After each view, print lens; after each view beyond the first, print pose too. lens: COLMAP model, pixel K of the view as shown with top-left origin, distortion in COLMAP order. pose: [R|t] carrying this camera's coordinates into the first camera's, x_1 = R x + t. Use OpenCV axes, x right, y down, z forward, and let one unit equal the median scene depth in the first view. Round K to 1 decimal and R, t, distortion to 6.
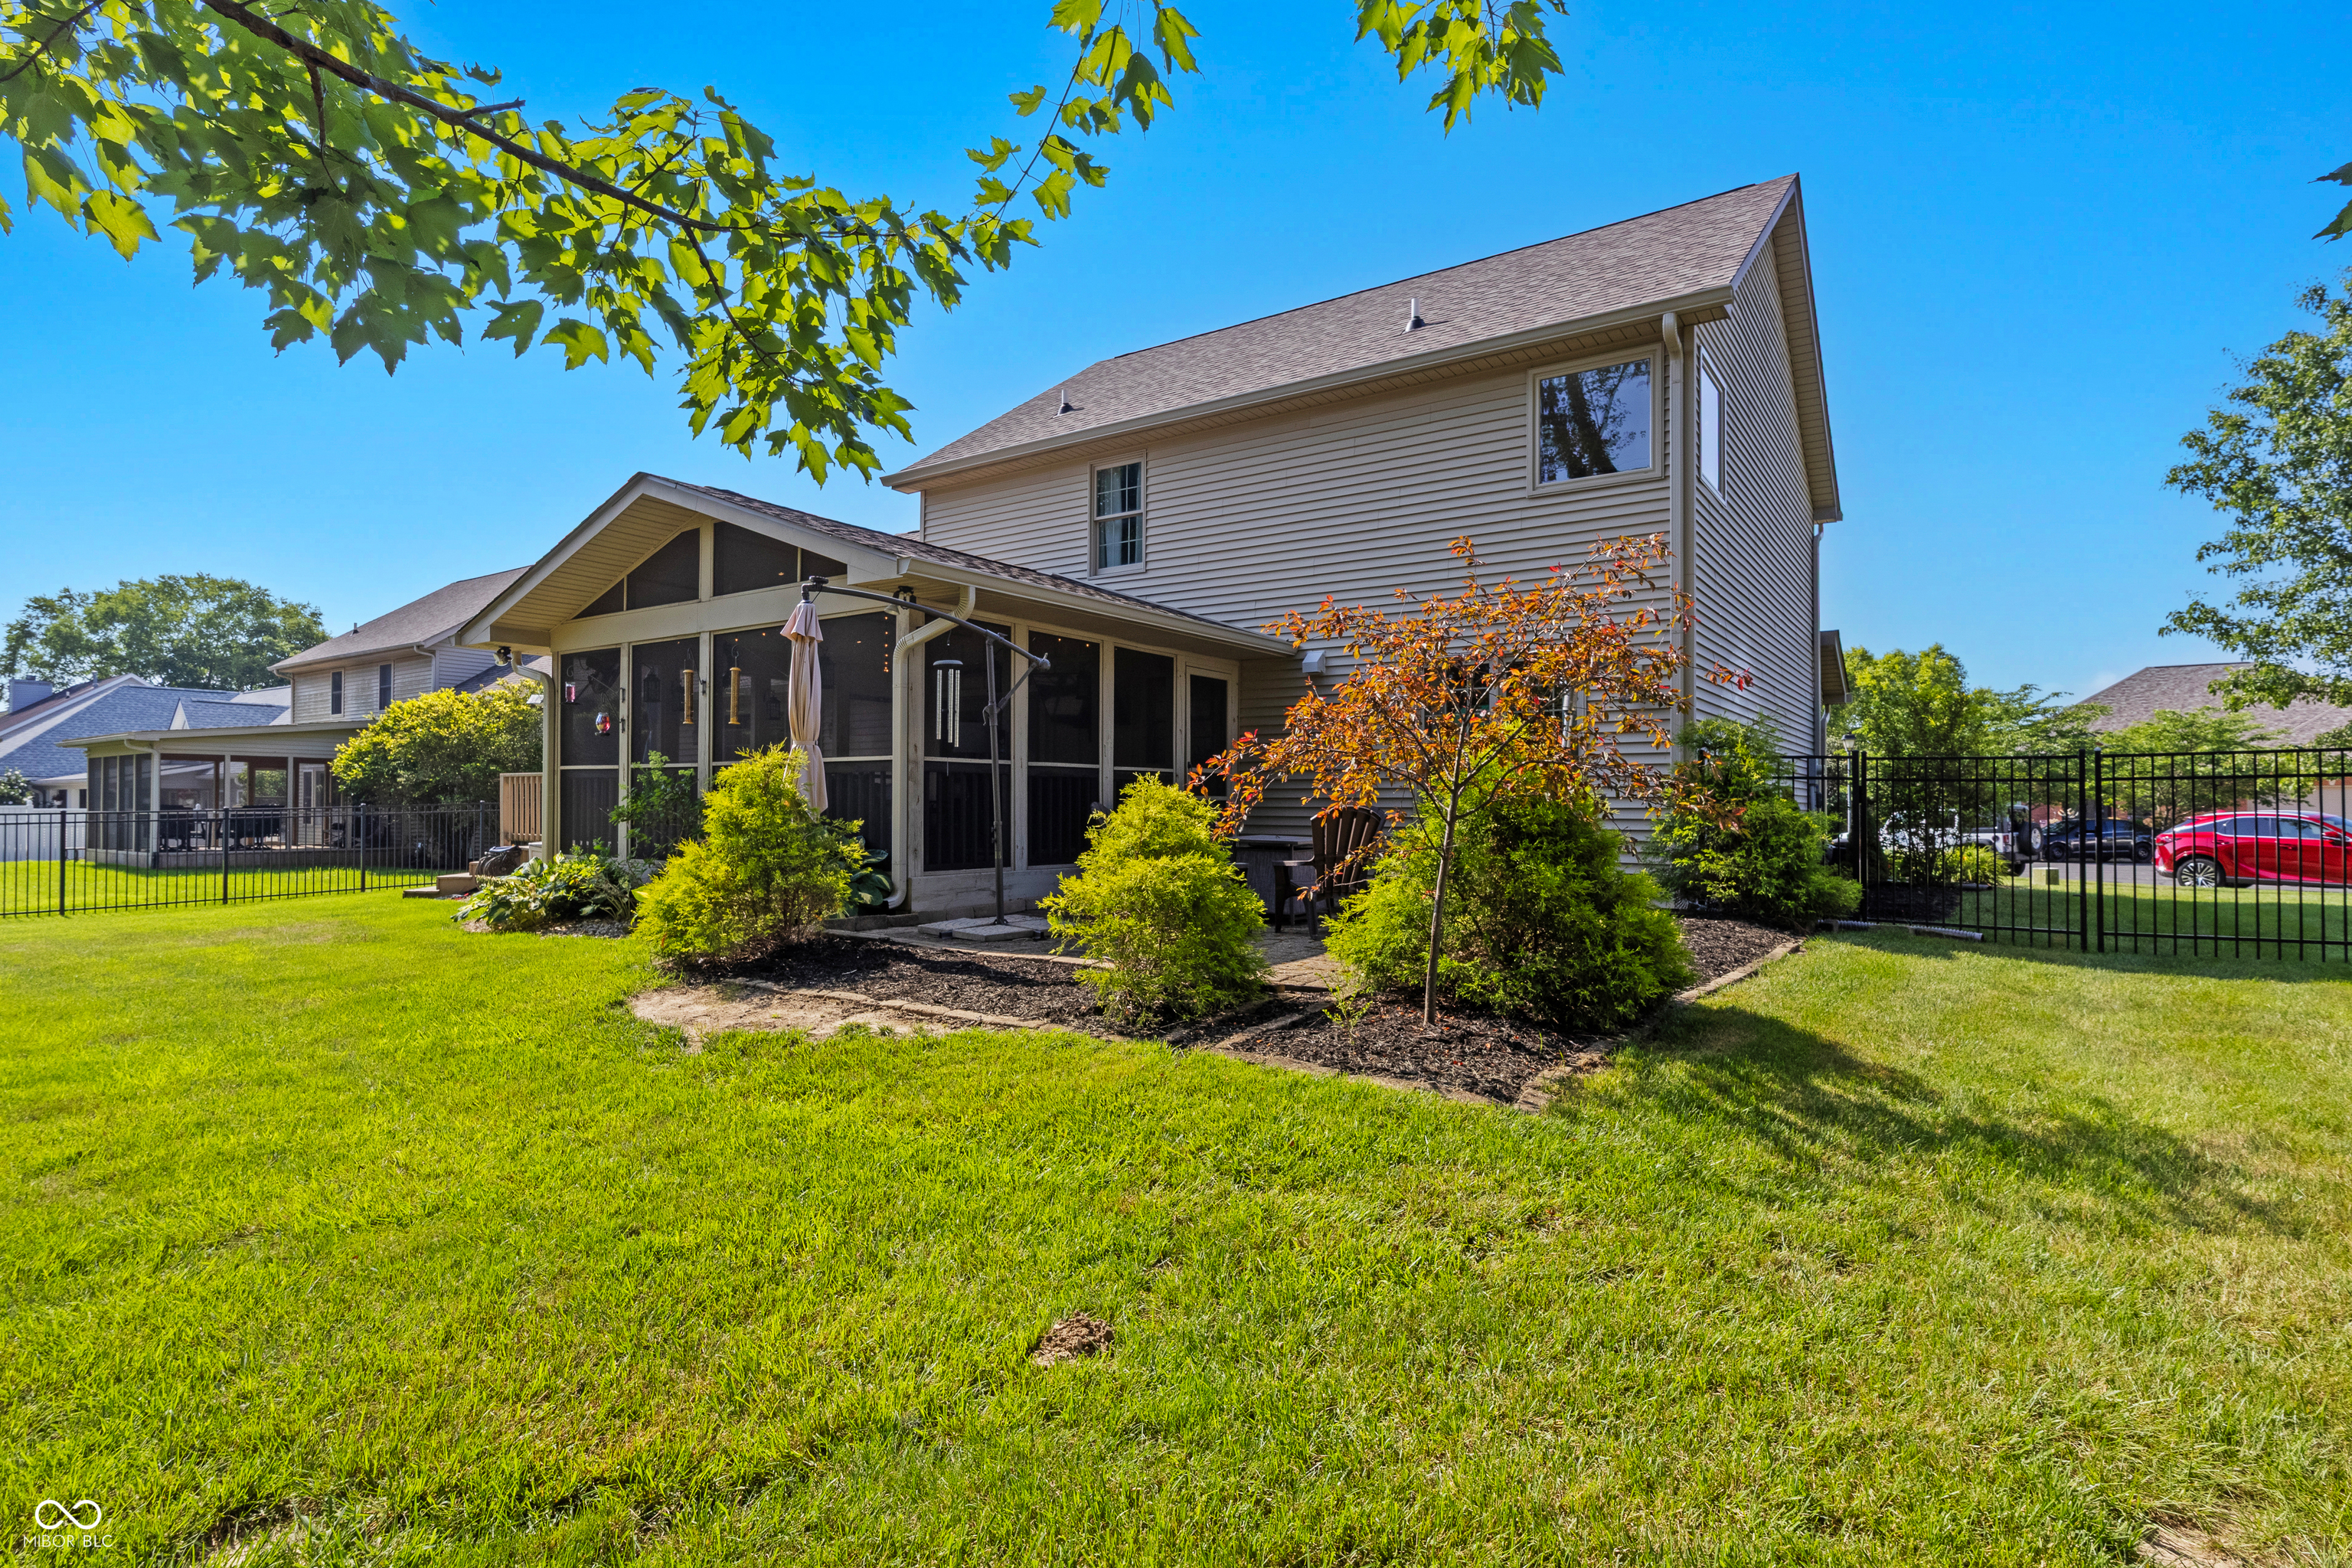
lens RADIAL K [[1184.1, 0, 1159.9], [0, 1184.1, 799.8], [0, 0, 1]] dist [-0.015880, 0.000039]
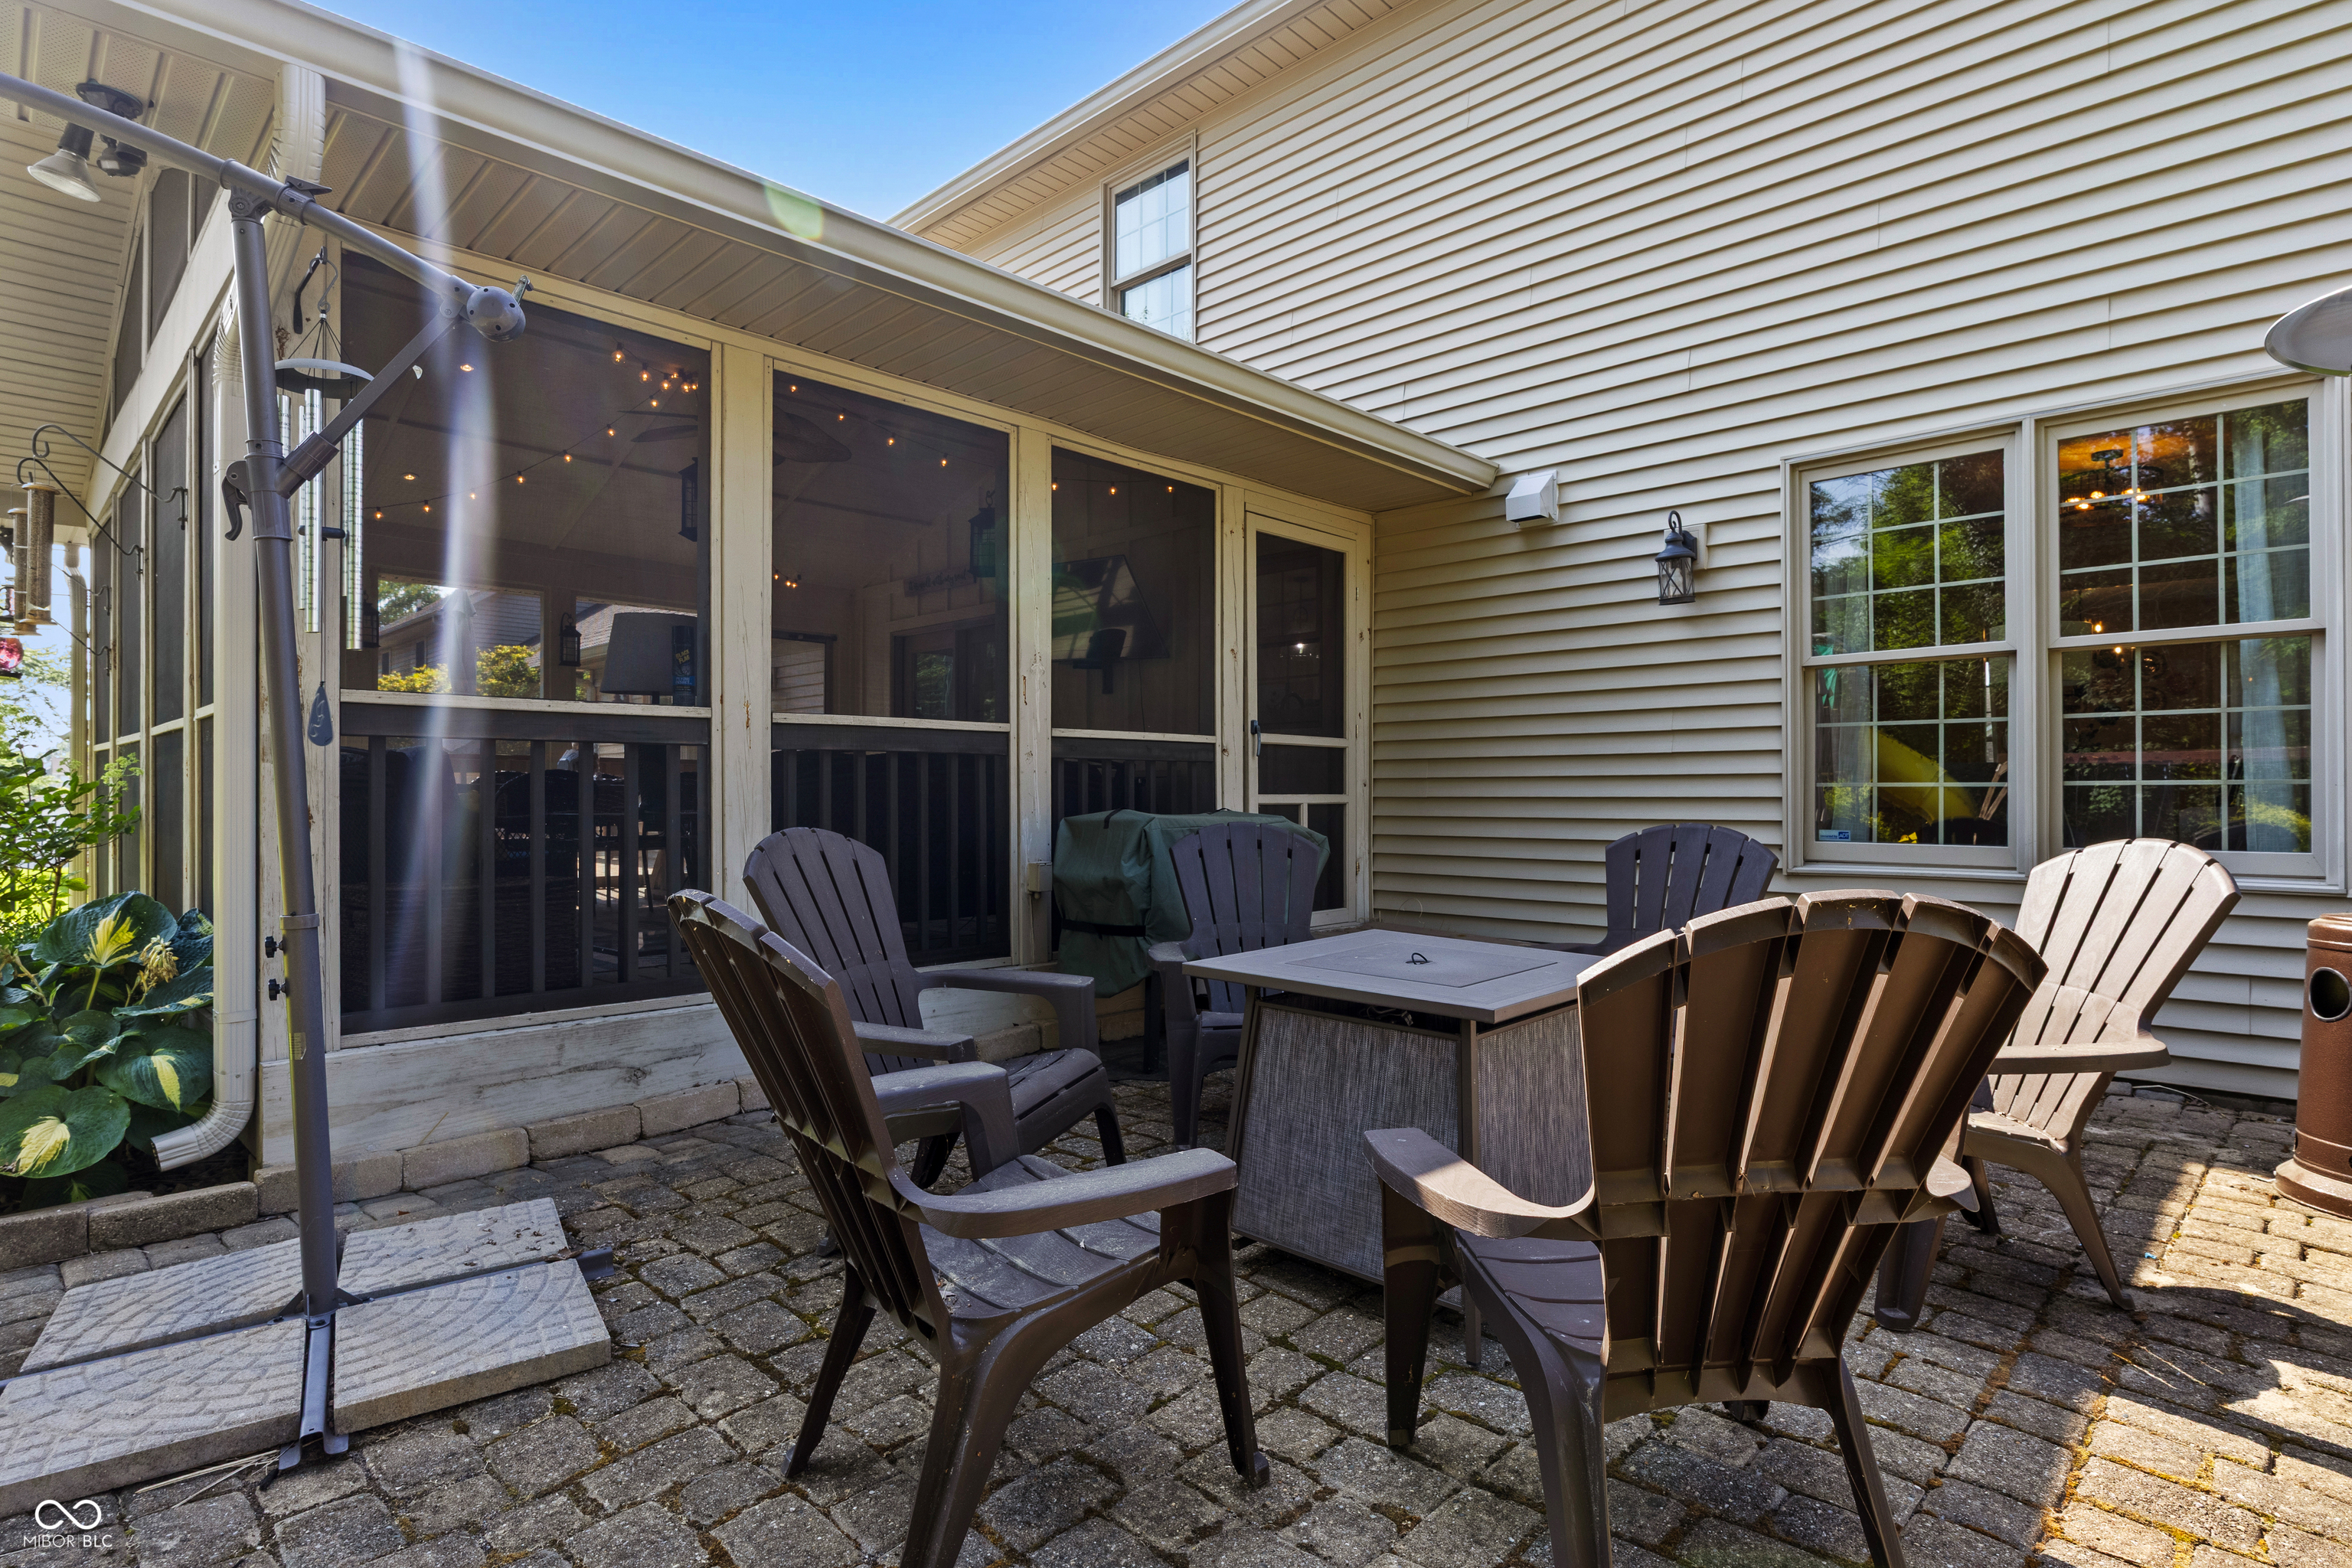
lens RADIAL K [[1184.1, 0, 1159.9], [0, 1184.1, 799.8], [0, 0, 1]] dist [-0.015880, 0.000039]
pose [[0.989067, -0.007827, -0.147258, 0.055103], [0.008354, 0.999961, 0.002962, -0.003199], [0.147229, -0.004160, 0.989094, 0.532197]]
